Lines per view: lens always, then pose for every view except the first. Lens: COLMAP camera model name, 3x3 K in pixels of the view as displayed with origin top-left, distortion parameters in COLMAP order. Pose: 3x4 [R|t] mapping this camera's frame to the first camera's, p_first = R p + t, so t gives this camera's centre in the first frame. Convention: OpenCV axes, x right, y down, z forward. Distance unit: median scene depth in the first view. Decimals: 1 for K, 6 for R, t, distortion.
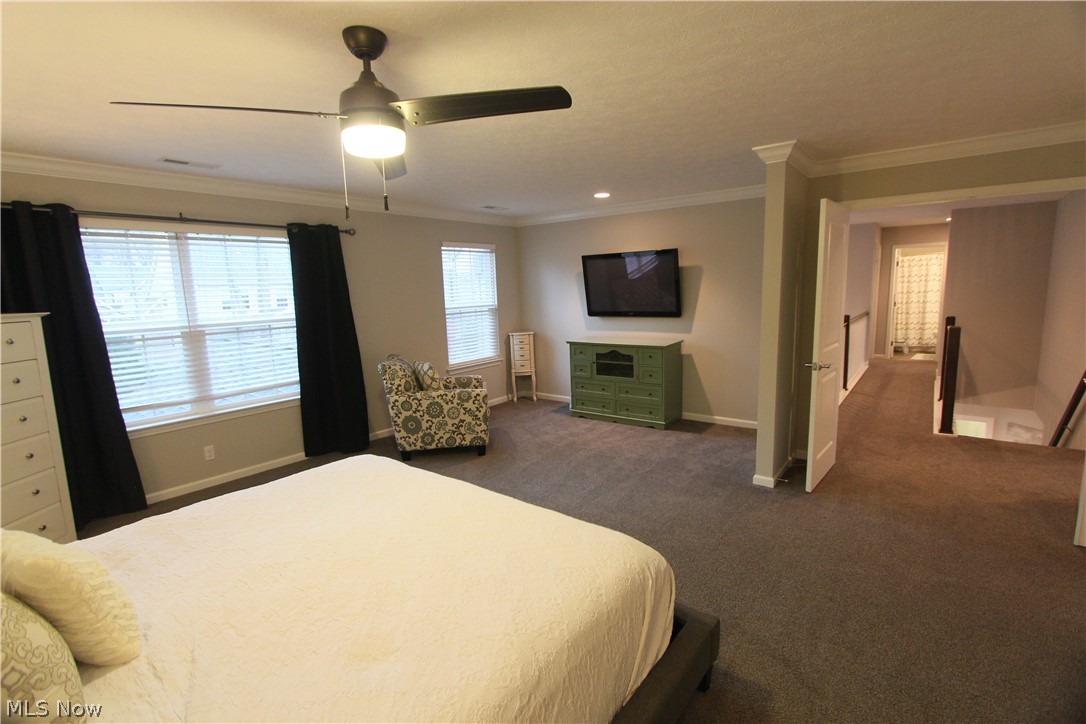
lens RADIAL K [[501.7, 0, 546.3], [0, 501.7, 363.5], [0, 0, 1]] dist [-0.018505, 0.003437]
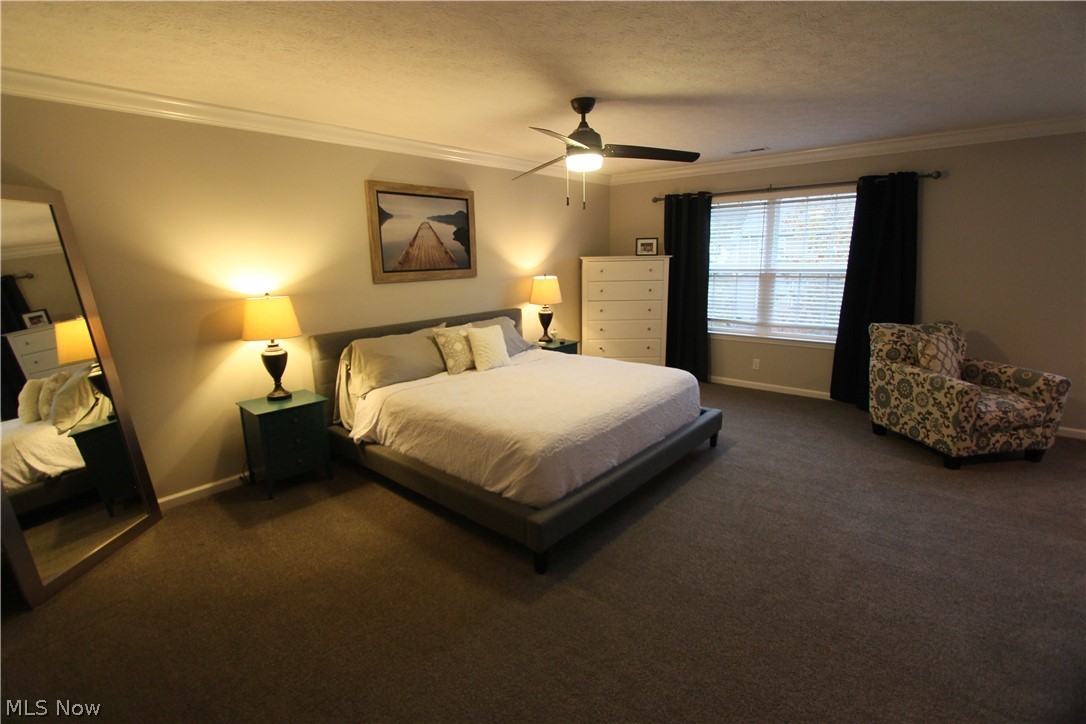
lens RADIAL K [[501.7, 0, 546.0], [0, 501.7, 360.0], [0, 0, 1]] dist [-0.018505, 0.003437]
pose [[-0.047825, 0.235486, -0.970700, 0.605750], [-0.127120, 0.962475, 0.239753, -0.077370], [0.990734, 0.134861, -0.016096, 0.406477]]
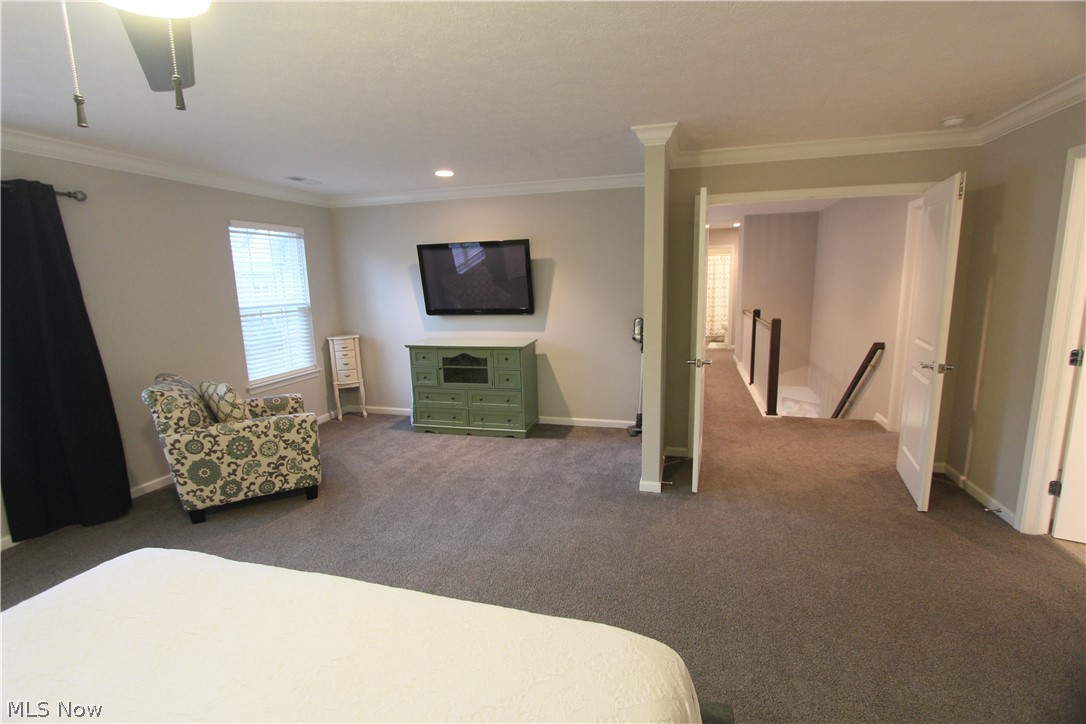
lens RADIAL K [[501.7, 0, 546.6], [0, 501.7, 366.7], [0, 0, 1]] dist [-0.018505, 0.003437]
pose [[0.927214, -0.055028, 0.370468, -0.071008], [0.050921, 0.998485, 0.020865, -0.017141], [-0.371054, -0.000482, 0.928611, 0.161910]]
